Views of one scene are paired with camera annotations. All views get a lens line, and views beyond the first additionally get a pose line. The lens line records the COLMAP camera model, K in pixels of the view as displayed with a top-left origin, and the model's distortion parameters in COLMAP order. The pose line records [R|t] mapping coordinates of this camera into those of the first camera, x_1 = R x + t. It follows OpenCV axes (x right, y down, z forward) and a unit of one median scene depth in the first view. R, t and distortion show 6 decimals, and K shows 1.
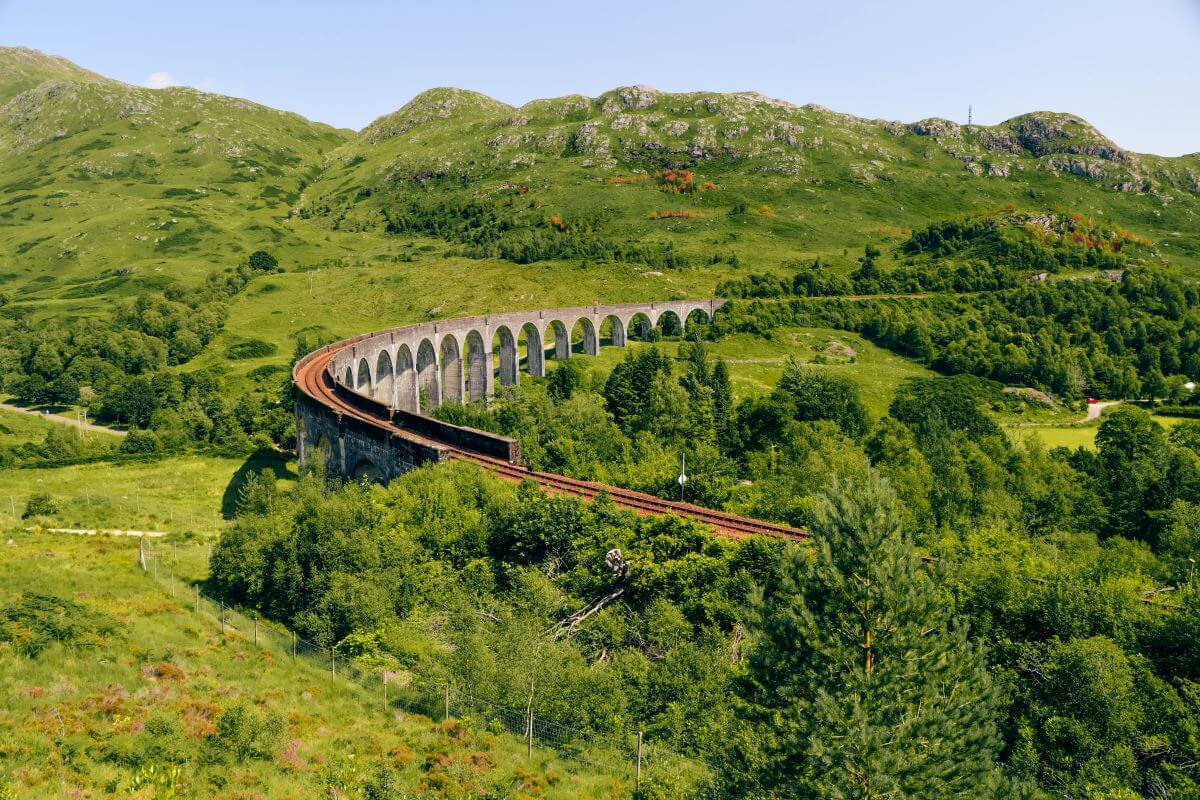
lens RADIAL K [[967.9, 0, 600.0], [0, 967.9, 400.0], [0, 0, 1]] dist [-0.174060, 0.148884]
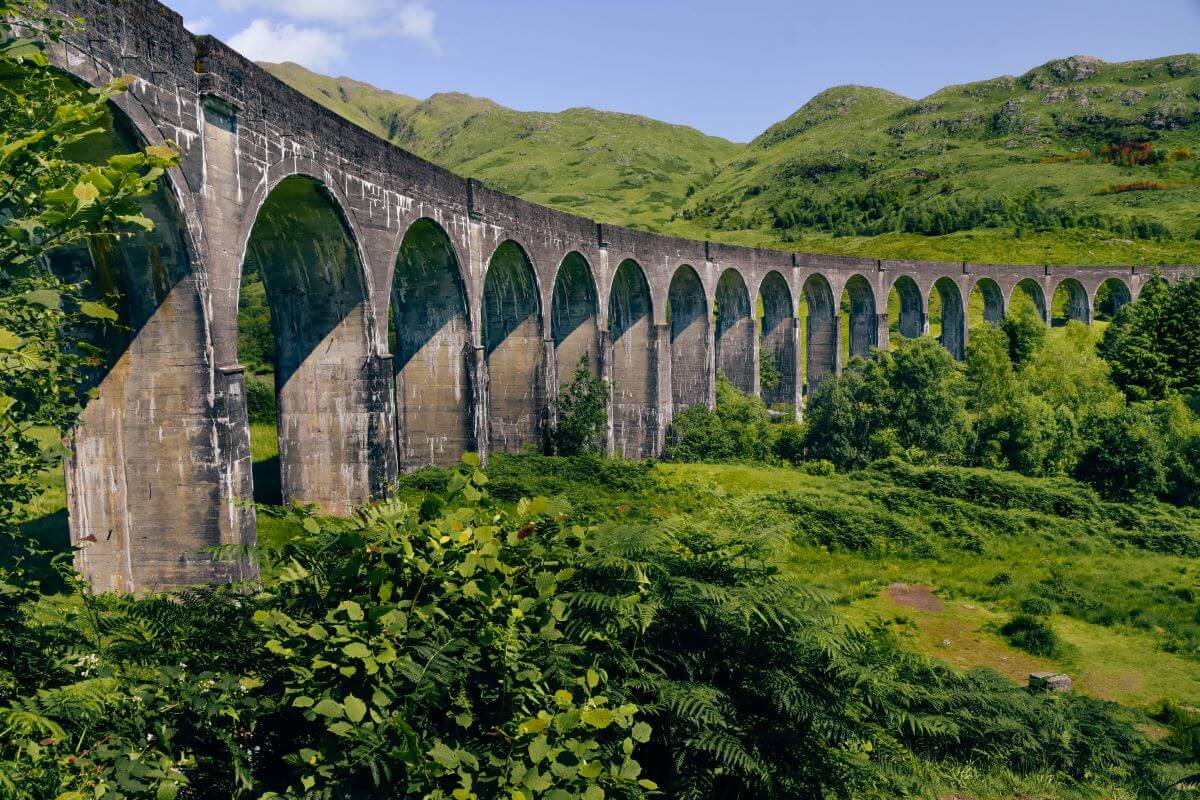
lens RADIAL K [[967.9, 0, 600.0], [0, 967.9, 400.0], [0, 0, 1]] dist [-0.174060, 0.148884]
pose [[0.916976, 0.033804, -0.397508, -0.011539], [-0.047121, 0.998606, -0.023779, 0.011223], [0.396150, 0.040535, 0.917290, 0.119684]]
